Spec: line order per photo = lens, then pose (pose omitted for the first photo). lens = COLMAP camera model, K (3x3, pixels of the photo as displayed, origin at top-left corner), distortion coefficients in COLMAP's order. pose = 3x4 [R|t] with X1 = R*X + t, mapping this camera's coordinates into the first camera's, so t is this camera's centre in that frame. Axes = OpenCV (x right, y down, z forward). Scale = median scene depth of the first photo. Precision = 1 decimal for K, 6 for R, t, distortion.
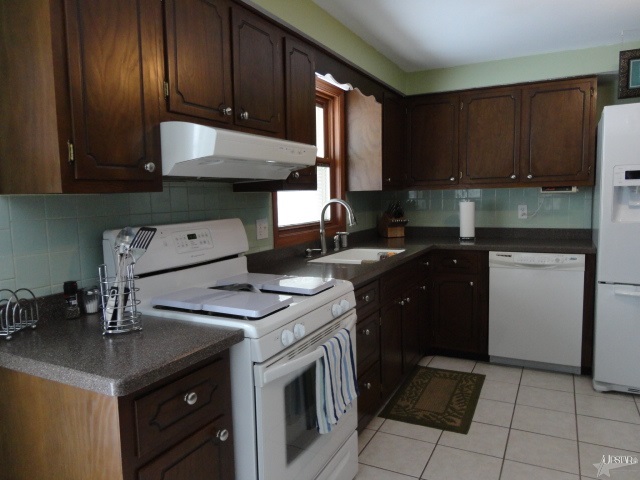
lens RADIAL K [[463.9, 0, 320.6], [0, 463.9, 240.5], [0, 0, 1]] dist [-0.012647, 0.005785]
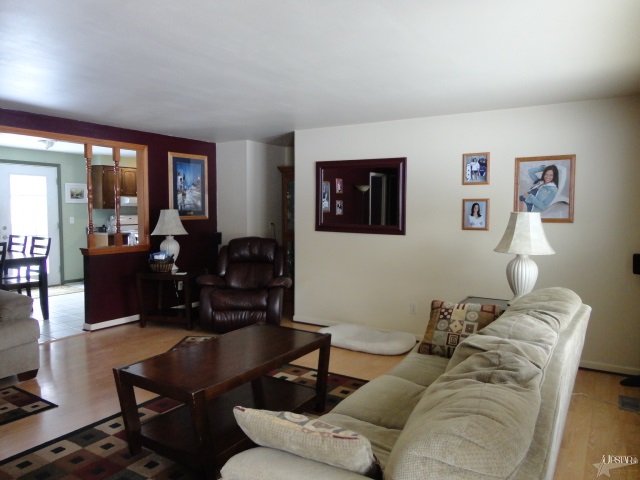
lens RADIAL K [[463.9, 0, 322.5], [0, 463.9, 240.3], [0, 0, 1]] dist [-0.012647, 0.005785]
pose [[0.995141, 0.034751, -0.092119, 1.486174], [-0.037407, 0.998928, -0.027259, 0.191137], [0.091073, 0.030573, 0.995375, -2.468599]]
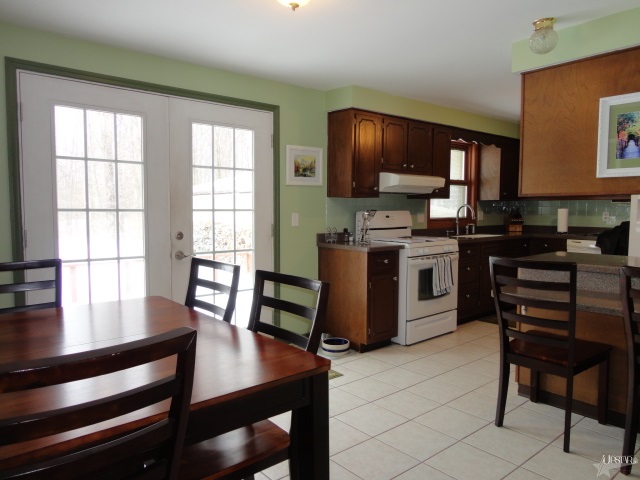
lens RADIAL K [[463.9, 0, 319.2], [0, 463.9, 240.5], [0, 0, 1]] dist [-0.012647, 0.005785]
pose [[0.921158, 0.049928, -0.385972, 0.244015], [-0.059055, 0.998185, -0.011819, 0.121228], [0.384682, 0.033680, 0.922435, -0.997720]]
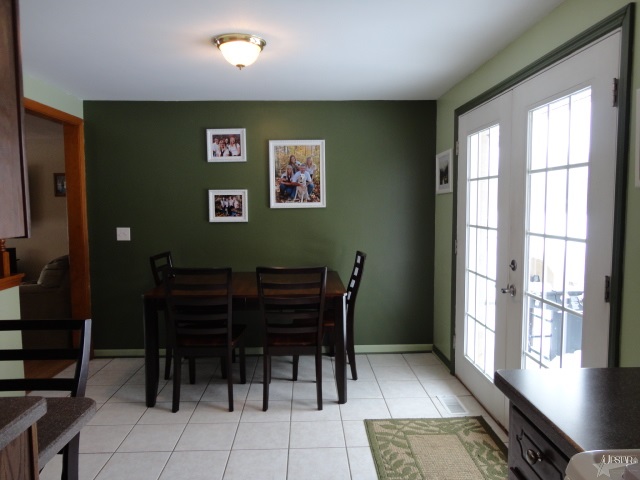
lens RADIAL K [[470.4, 0, 319.3], [0, 470.4, 238.8], [0, 0, 1]] dist [-0.008109, -0.001929]
pose [[-0.882033, 0.068141, -0.466234, 0.222538], [-0.013573, 0.985403, 0.169697, -0.103997], [0.470992, 0.156006, -0.868233, 0.706359]]
